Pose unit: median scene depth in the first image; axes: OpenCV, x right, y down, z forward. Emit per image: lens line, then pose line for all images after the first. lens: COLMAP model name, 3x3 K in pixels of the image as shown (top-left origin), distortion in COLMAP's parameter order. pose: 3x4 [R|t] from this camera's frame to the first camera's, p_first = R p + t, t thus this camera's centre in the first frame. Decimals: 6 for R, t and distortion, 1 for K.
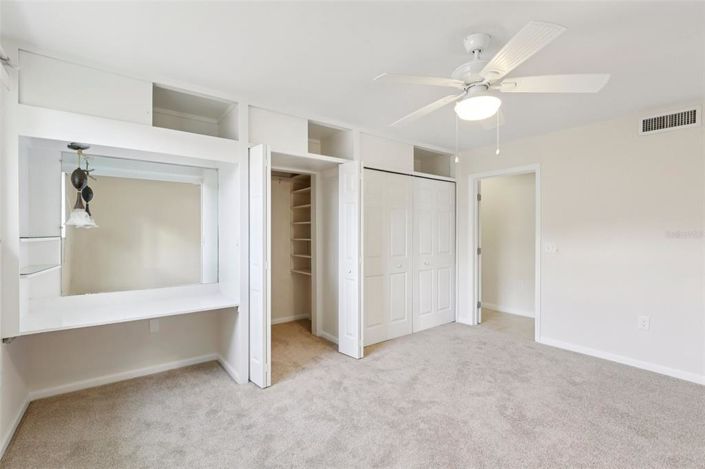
lens RADIAL K [[323.0, 0, 354.1], [0, 323.0, 231.2], [0, 0, 1]] dist [-0.010896, 0.000194]
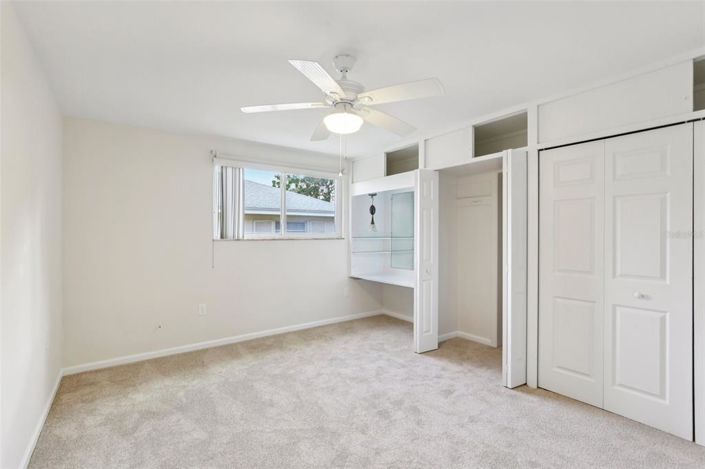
lens RADIAL K [[323.0, 0, 352.8], [0, 323.0, 234.6], [0, 0, 1]] dist [-0.010896, 0.000194]
pose [[-0.024448, -0.005830, -0.999684, 1.106345], [-0.005131, 0.999971, -0.005706, 0.010274], [0.999688, 0.004990, -0.024477, 0.801500]]
